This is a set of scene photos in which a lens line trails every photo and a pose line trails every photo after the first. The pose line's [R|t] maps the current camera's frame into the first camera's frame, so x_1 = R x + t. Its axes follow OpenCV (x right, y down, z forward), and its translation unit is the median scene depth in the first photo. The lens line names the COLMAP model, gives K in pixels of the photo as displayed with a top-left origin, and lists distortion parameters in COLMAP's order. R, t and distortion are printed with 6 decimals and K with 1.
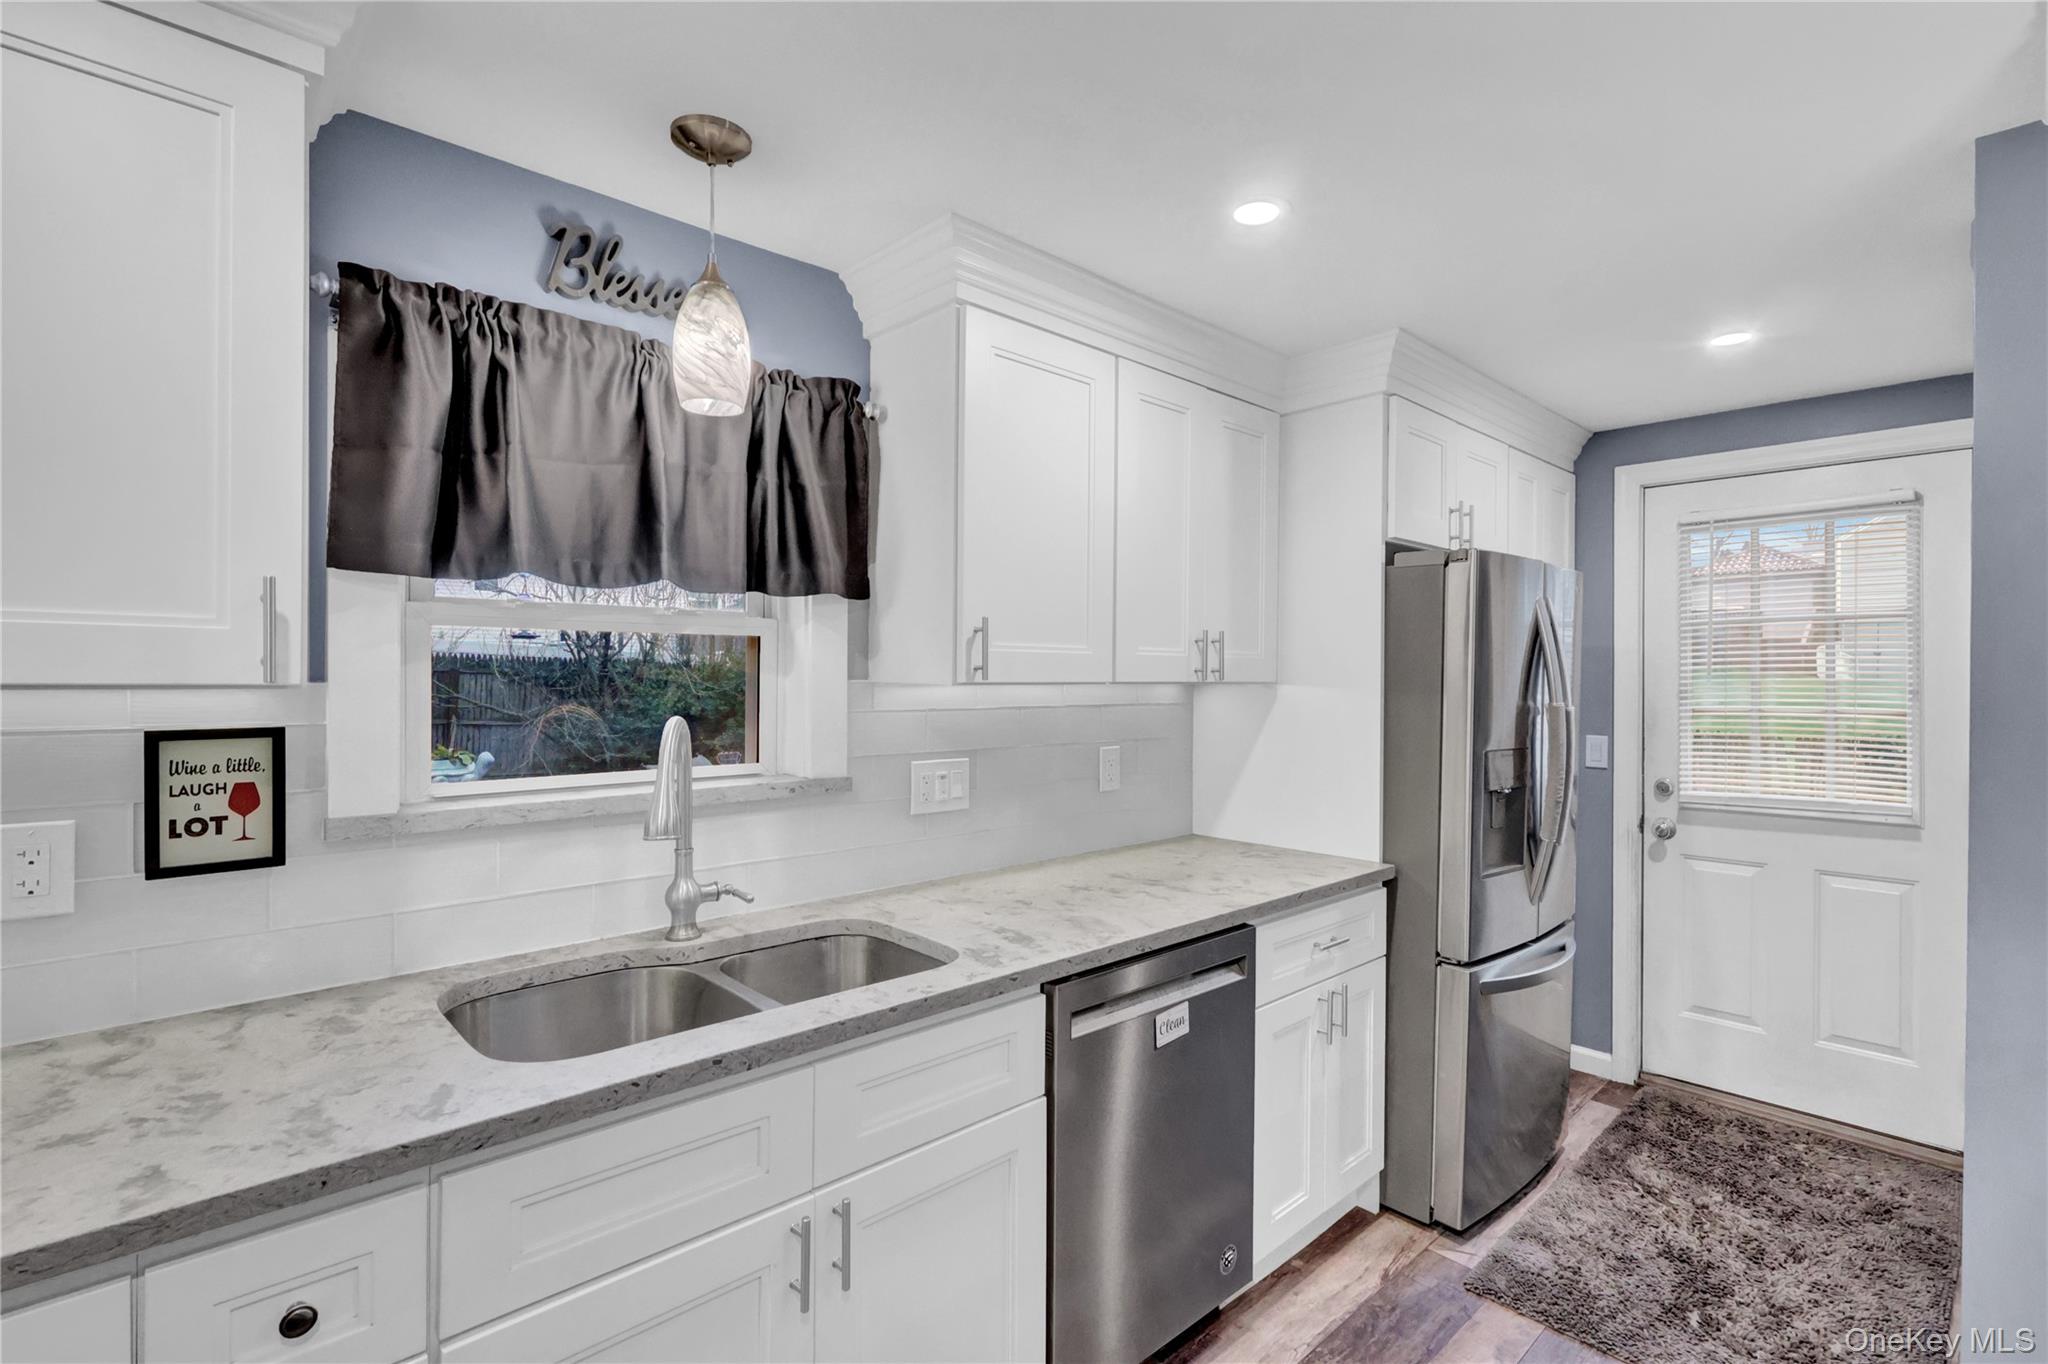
lens RADIAL K [[944.8, 0, 1023.1], [0, 944.8, 684.1], [0, 0, 1]] dist [-0.001823, 0.000563]
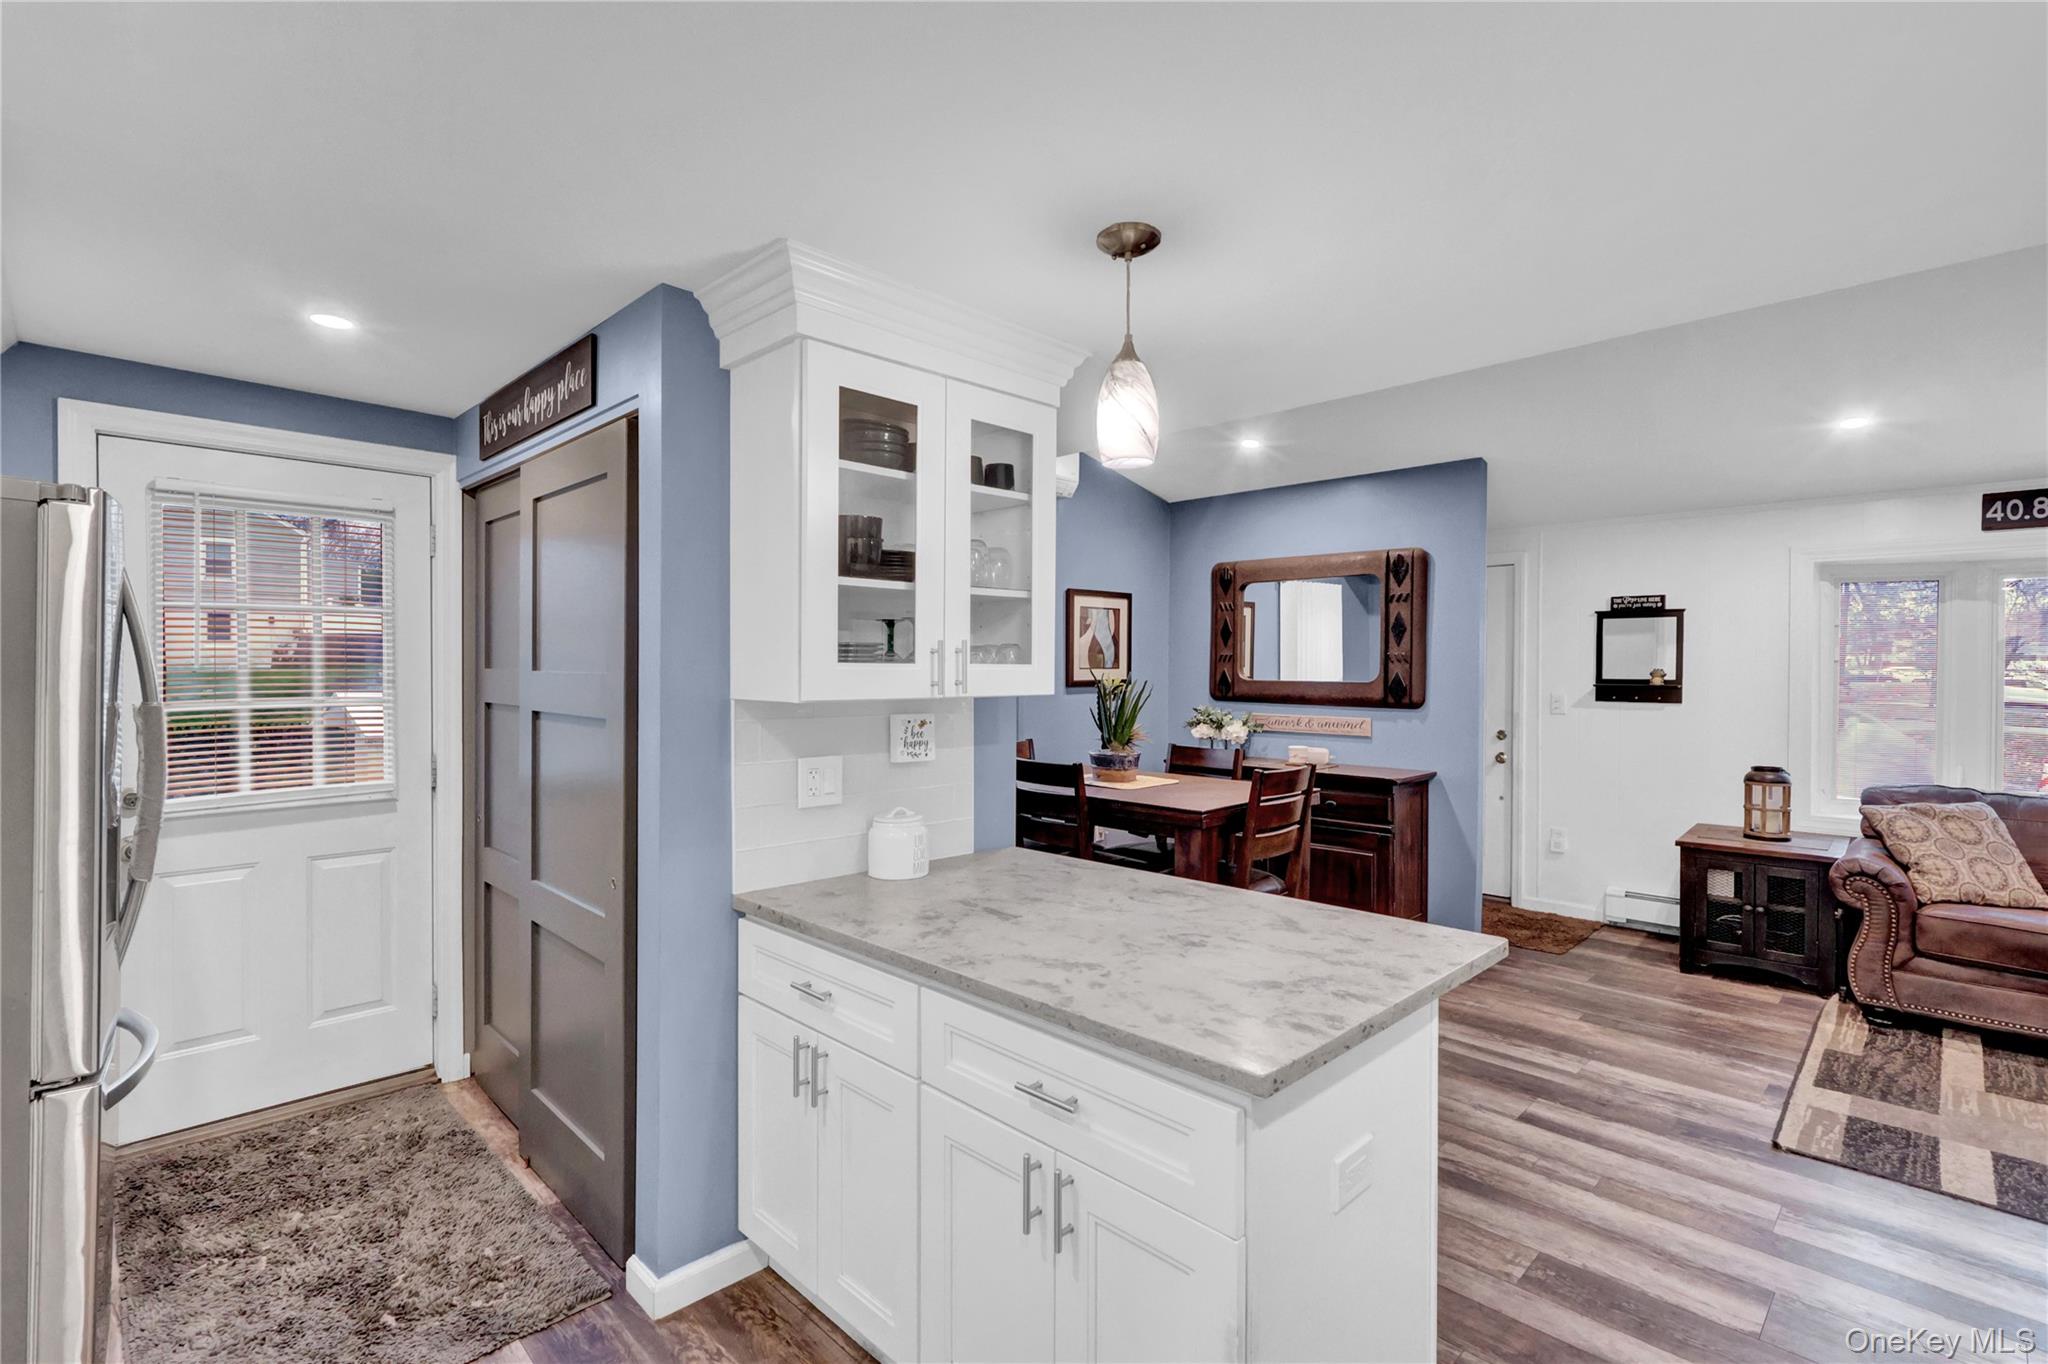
lens RADIAL K [[944.8, 0, 1032.1], [0, 944.8, 679.9], [0, 0, 1]] dist [-0.001823, 0.000563]
pose [[-0.038704, -0.013063, 0.999165, -0.342434], [0.003334, 0.999907, 0.013202, -0.009729], [-0.999245, 0.003842, -0.038657, 0.422822]]
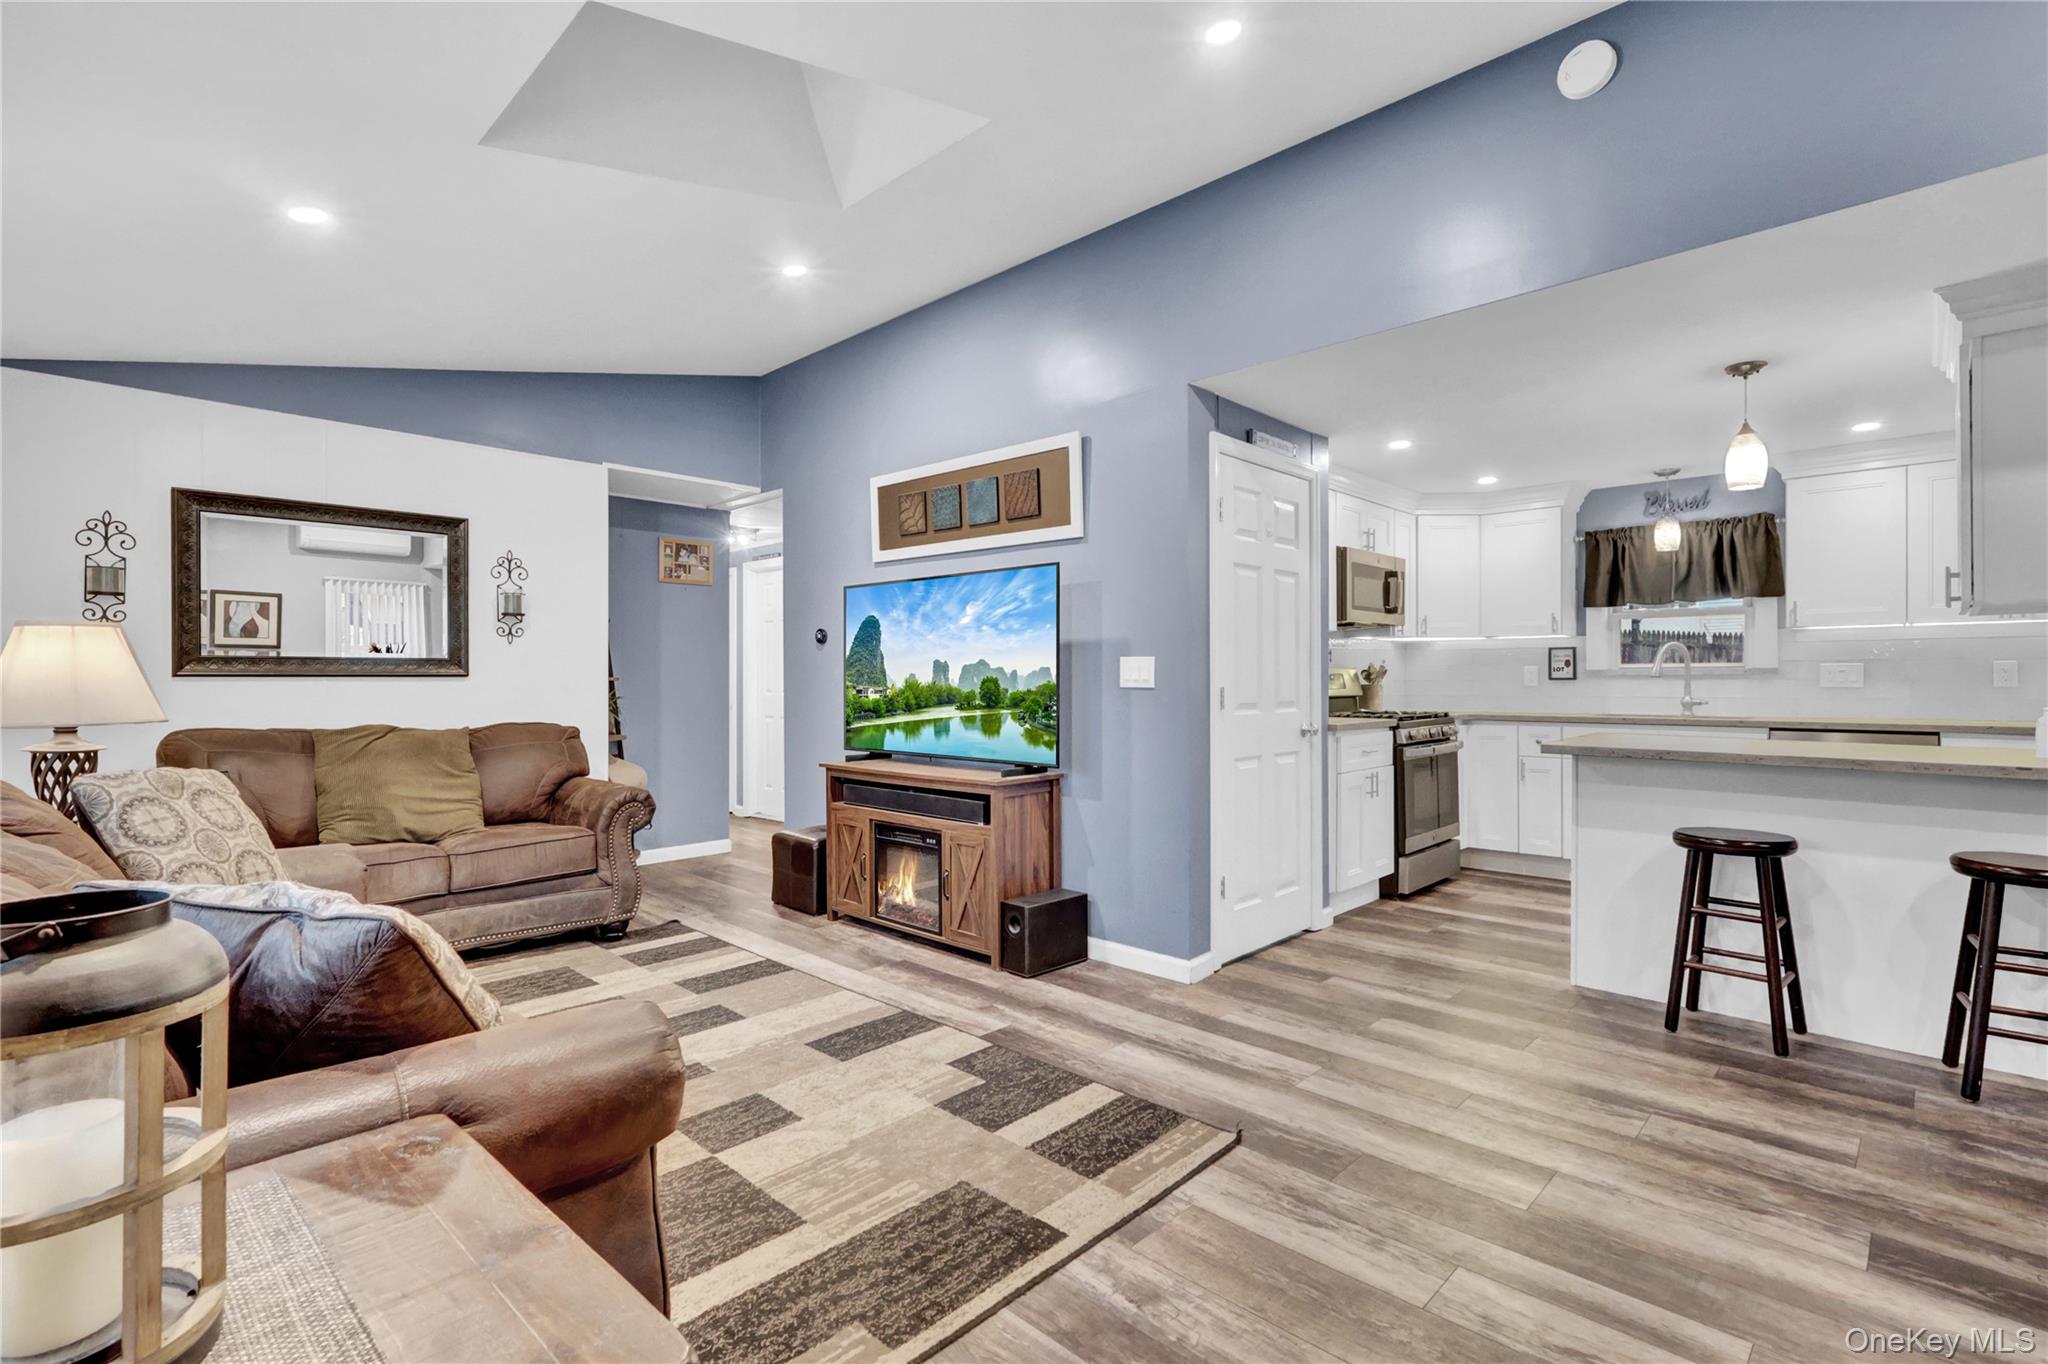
lens RADIAL K [[944.8, 0, 1028.4], [0, 944.8, 683.7], [0, 0, 1]] dist [-0.001823, 0.000563]
pose [[0.051161, -0.001975, -0.998688, 2.363725], [-0.003677, 0.999991, -0.002165, 0.164436], [0.998684, 0.003783, 0.051153, -1.179559]]
